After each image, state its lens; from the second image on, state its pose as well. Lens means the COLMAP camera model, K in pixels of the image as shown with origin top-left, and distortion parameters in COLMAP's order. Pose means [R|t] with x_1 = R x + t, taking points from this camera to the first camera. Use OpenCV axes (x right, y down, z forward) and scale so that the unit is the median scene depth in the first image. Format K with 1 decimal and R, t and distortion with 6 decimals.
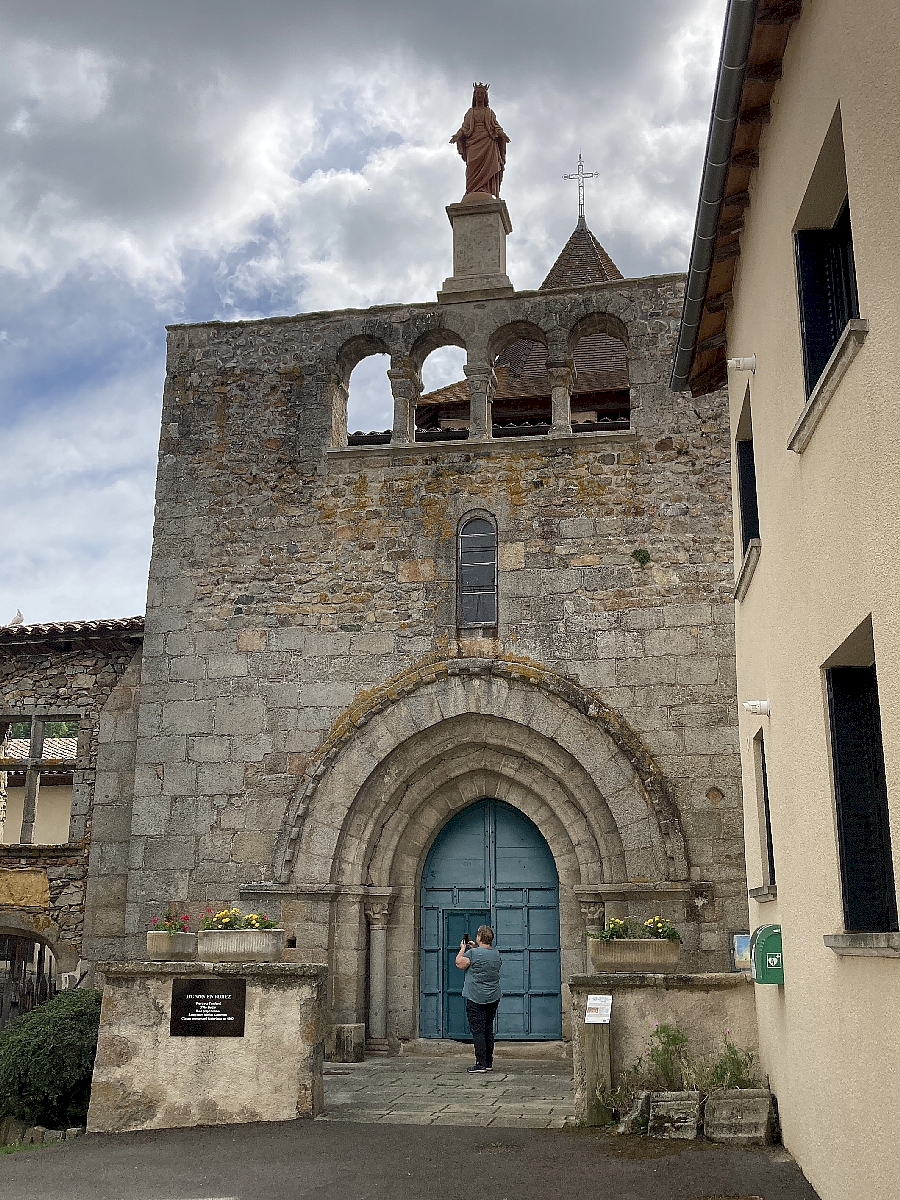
lens RADIAL K [[1251.7, 0, 456.7], [0, 1251.7, 599.2], [0, 0, 1]] dist [0.083292, 0.000000]
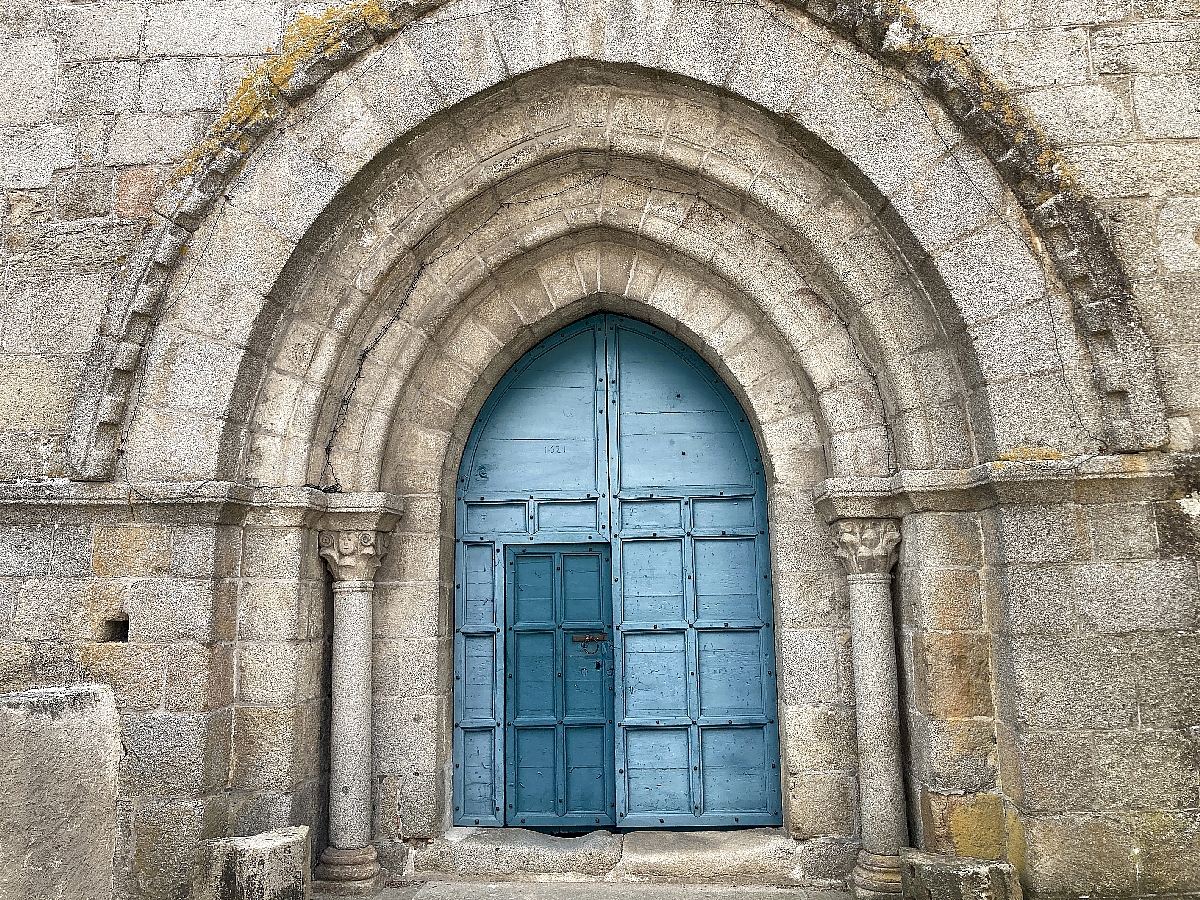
lens RADIAL K [[966.5, 0, 597.1], [0, 966.5, 452.6], [0, 0, 1]] dist [0.036335, -0.024273]
pose [[0.993280, -0.001314, 0.115726, -0.018393], [-0.012115, 0.993262, 0.115254, 0.178023], [-0.115098, -0.115882, 0.986572, 0.677323]]
